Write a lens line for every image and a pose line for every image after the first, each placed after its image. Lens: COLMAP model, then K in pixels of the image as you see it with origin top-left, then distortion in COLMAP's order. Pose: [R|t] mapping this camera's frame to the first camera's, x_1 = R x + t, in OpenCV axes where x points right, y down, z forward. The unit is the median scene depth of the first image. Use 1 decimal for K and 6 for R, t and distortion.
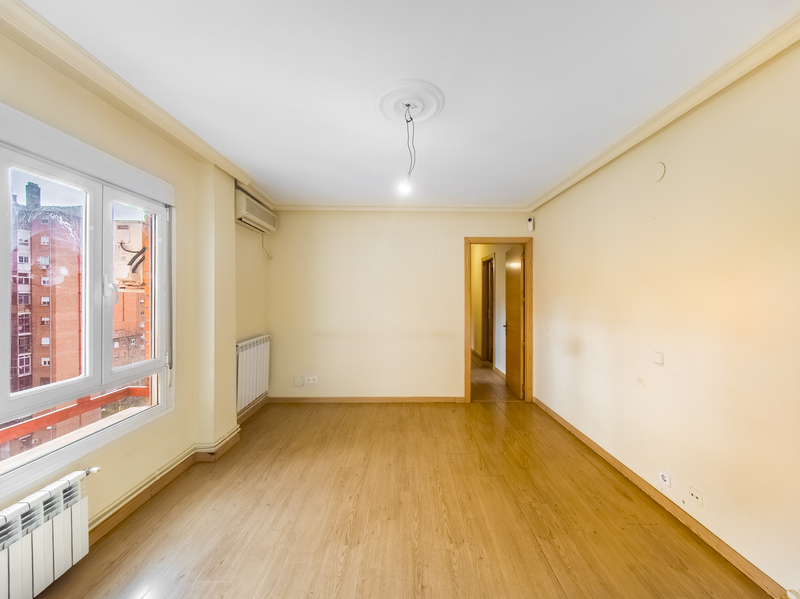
lens RADIAL K [[304.2, 0, 398.4], [0, 304.2, 301.0], [0, 0, 1]] dist [0.000836, 0.000823]
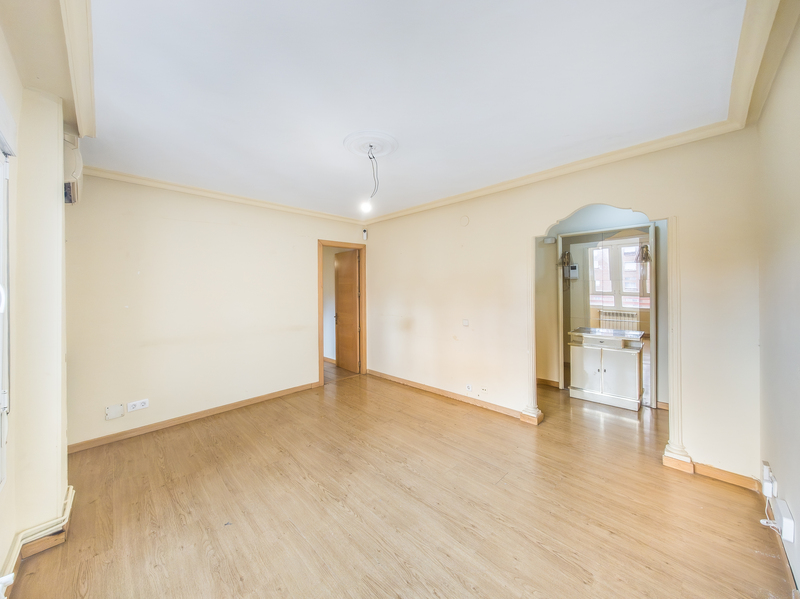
lens RADIAL K [[304.2, 0, 397.8], [0, 304.2, 294.5], [0, 0, 1]] dist [0.000836, 0.000823]
pose [[0.707505, -0.024269, 0.706291, -0.637879], [0.031932, 0.999487, 0.002357, 0.003941], [-0.705986, 0.020885, 0.707918, -0.007770]]
